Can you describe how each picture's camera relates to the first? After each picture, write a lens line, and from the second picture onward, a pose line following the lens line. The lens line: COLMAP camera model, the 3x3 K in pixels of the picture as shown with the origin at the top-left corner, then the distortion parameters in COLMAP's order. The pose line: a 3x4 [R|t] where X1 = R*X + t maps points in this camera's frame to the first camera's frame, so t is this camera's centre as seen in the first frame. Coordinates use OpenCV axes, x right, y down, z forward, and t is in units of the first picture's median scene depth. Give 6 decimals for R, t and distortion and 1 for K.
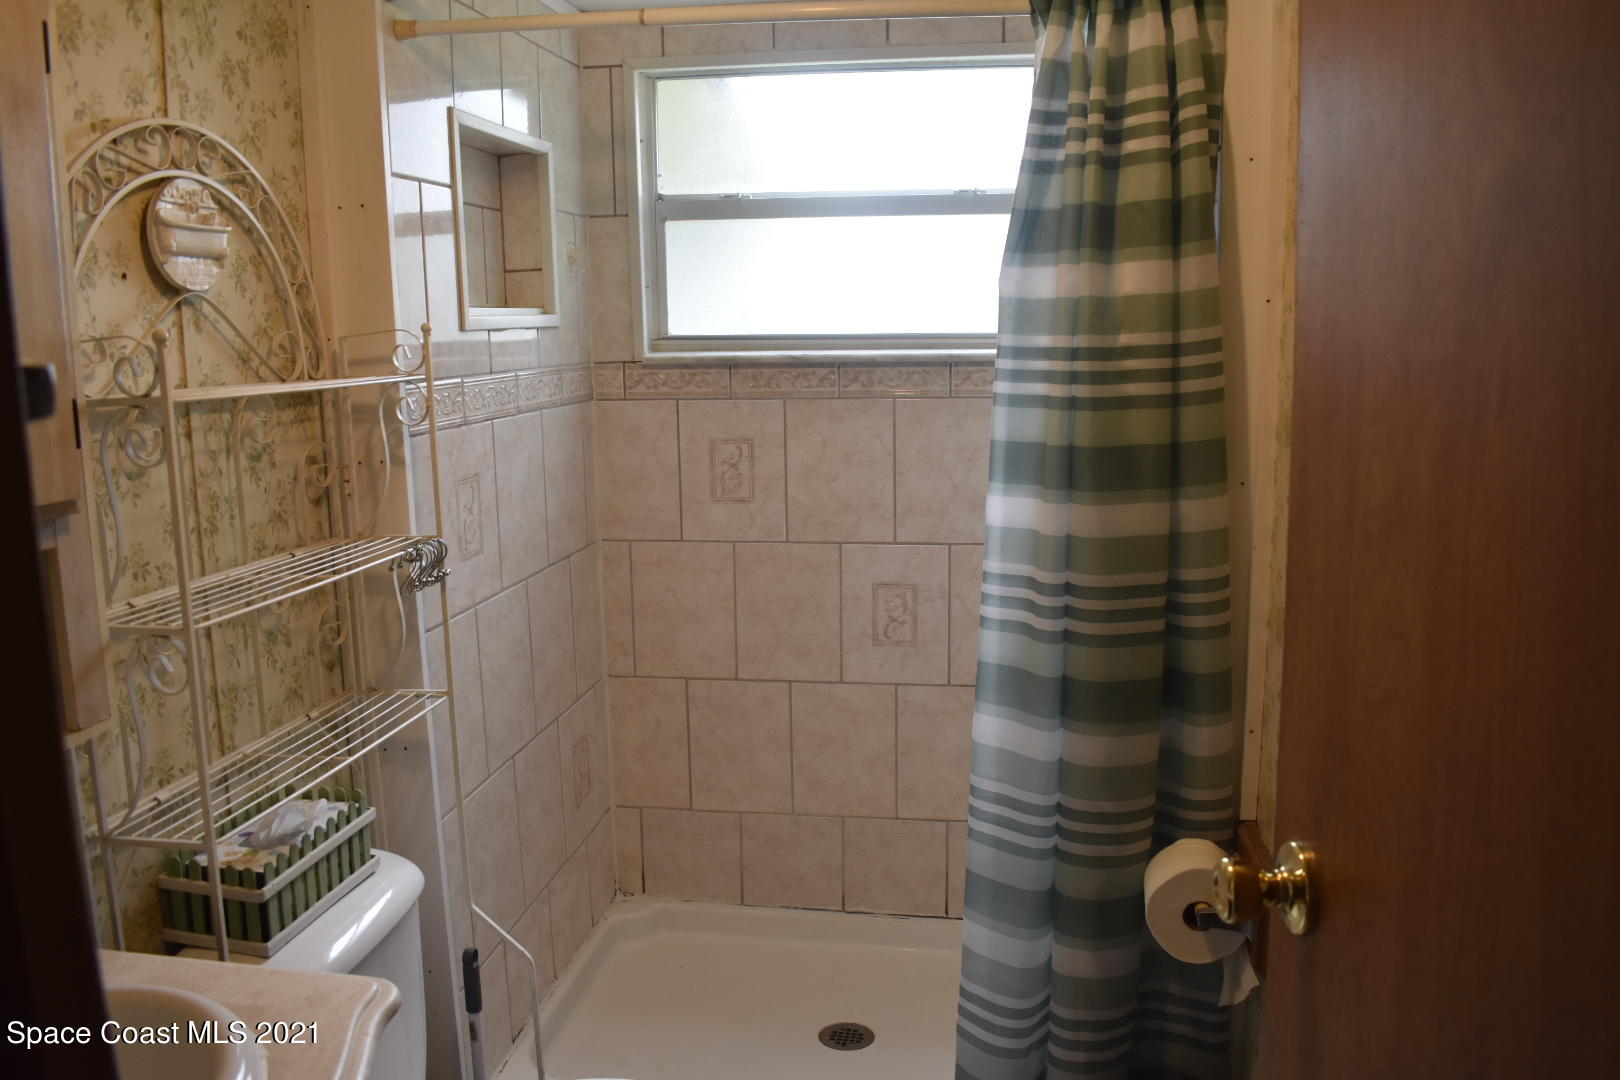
lens RADIAL K [[1257.9, 0, 805.2], [0, 1257.9, 531.9], [0, 0, 1]] dist [-0.101859, 0.019665]
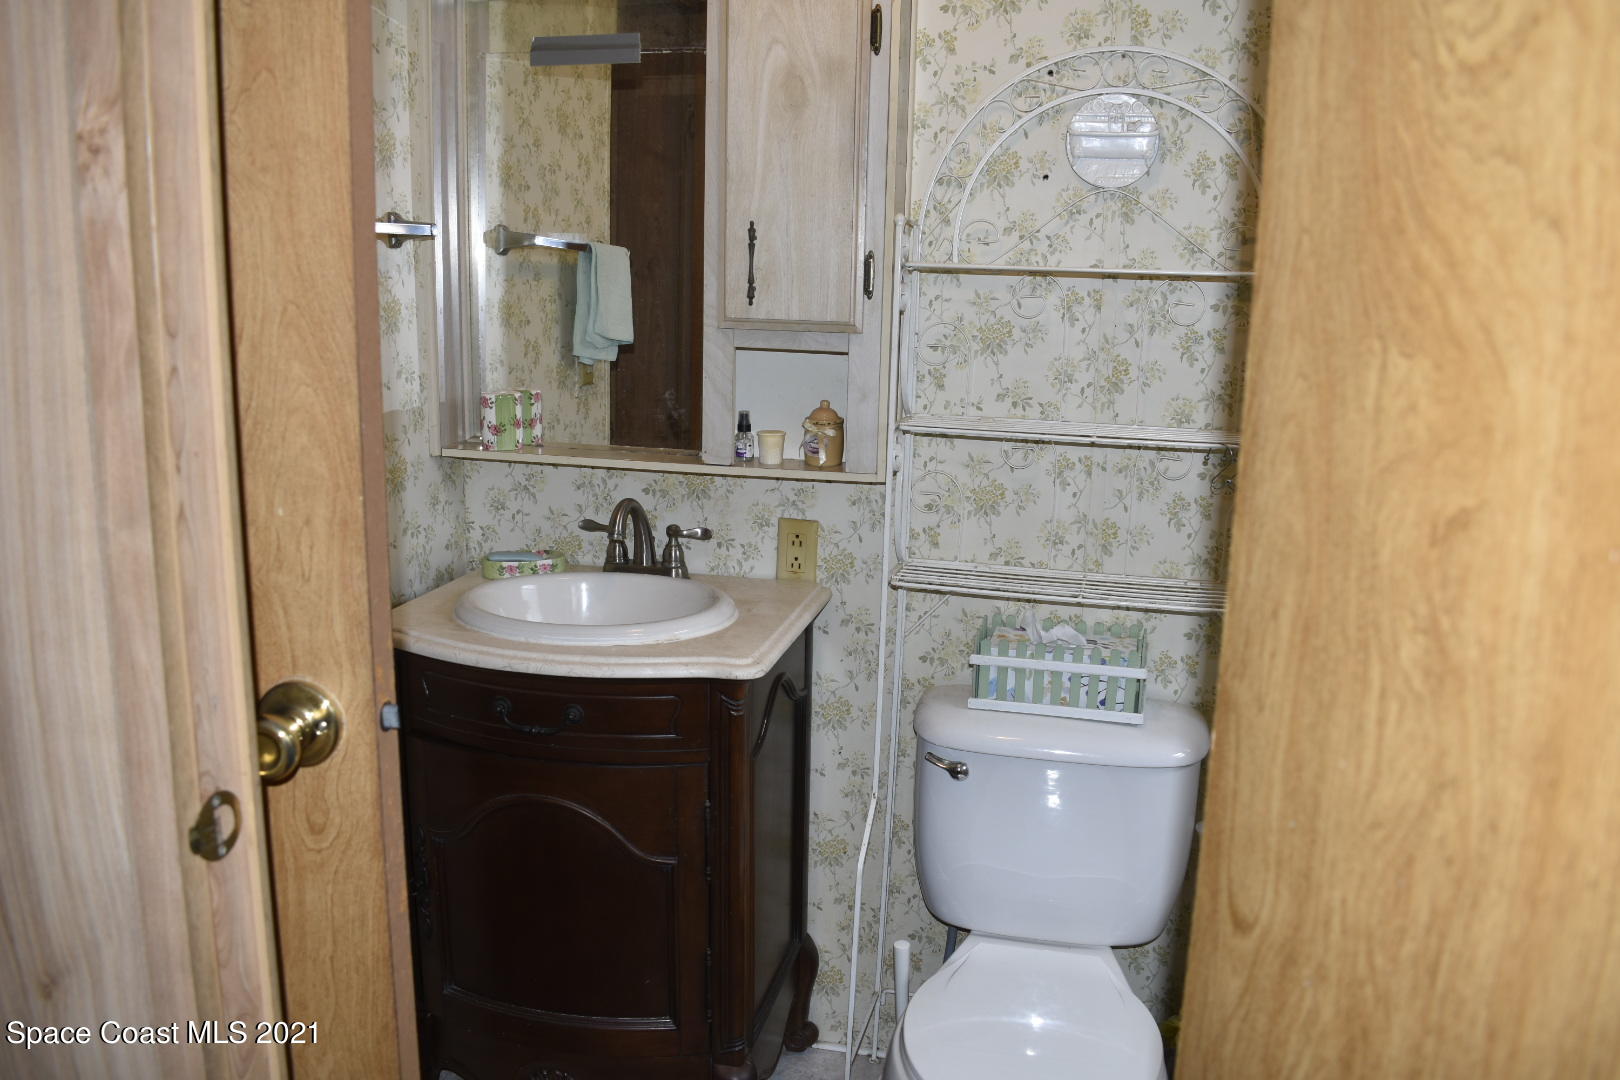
lens RADIAL K [[1257.9, 0, 805.2], [0, 1257.9, 531.9], [0, 0, 1]] dist [-0.101859, 0.019665]
pose [[-0.087423, 0.220366, -0.971492, 0.654084], [-0.176855, 0.956300, 0.232835, -0.085474], [0.980347, 0.192168, -0.044630, 0.678061]]
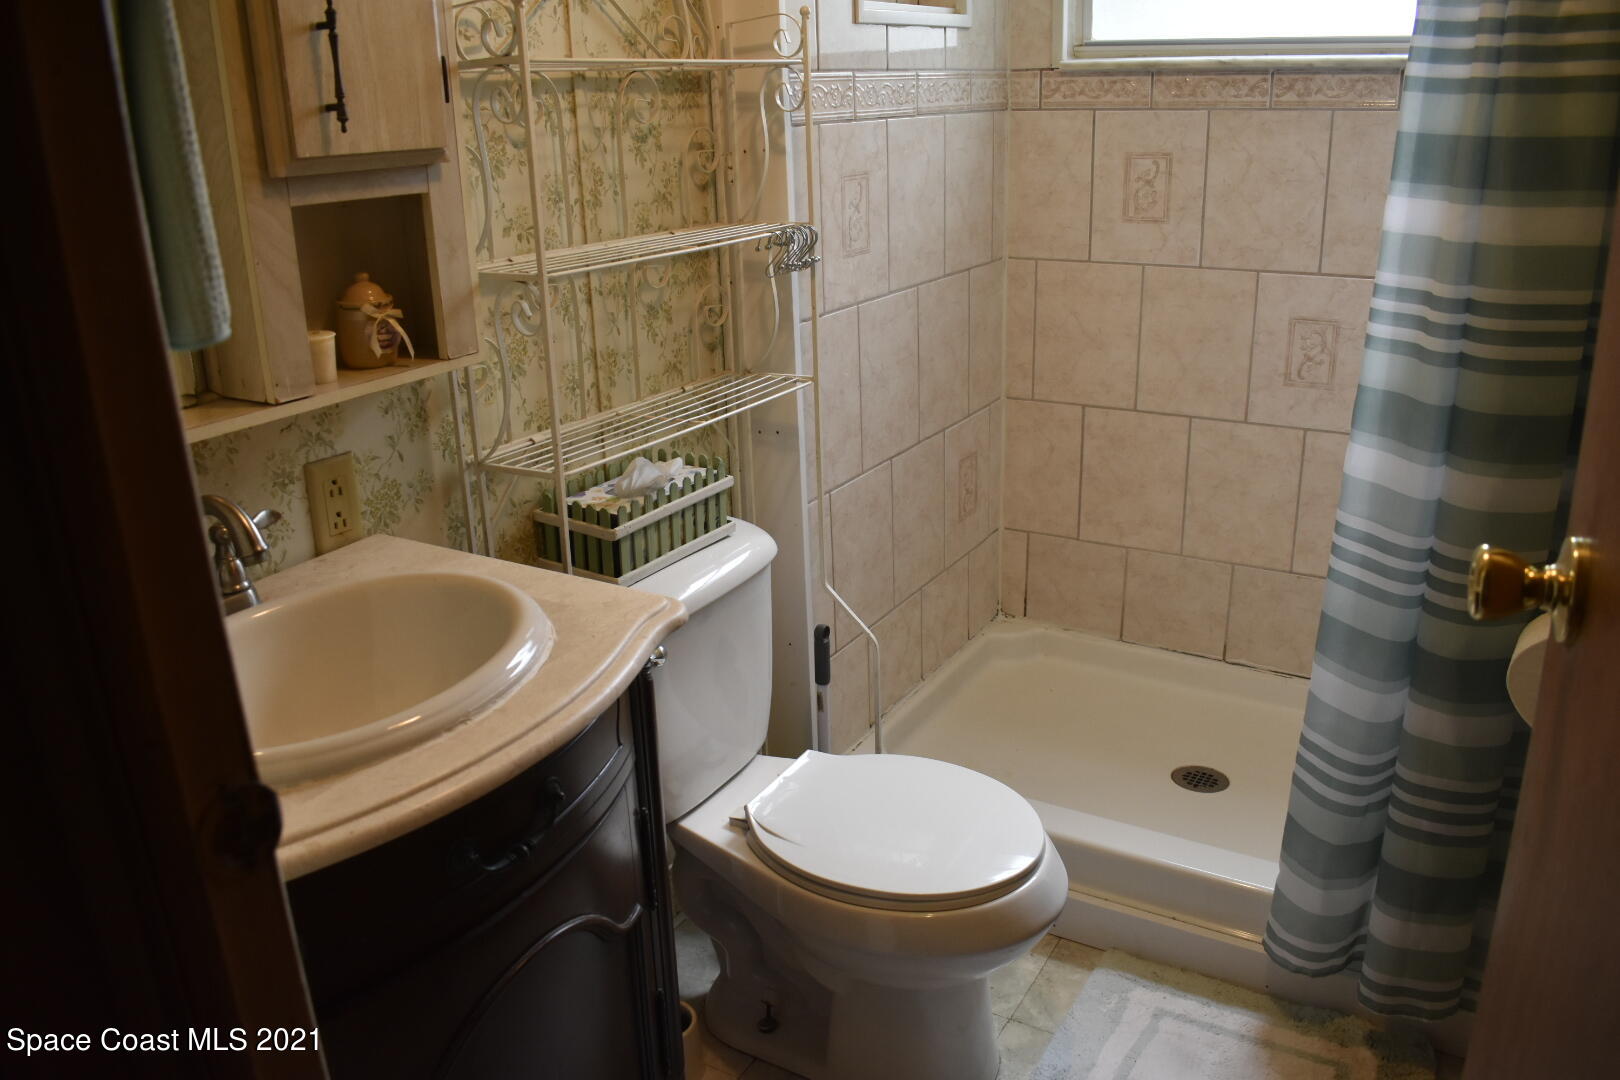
lens RADIAL K [[1257.9, 0, 805.2], [0, 1257.9, 531.9], [0, 0, 1]] dist [-0.101859, 0.019665]
pose [[0.925712, 0.113876, -0.360679, 0.098810], [-0.046059, 0.980443, 0.191336, 0.054915], [0.375414, -0.160509, 0.912853, 0.022364]]
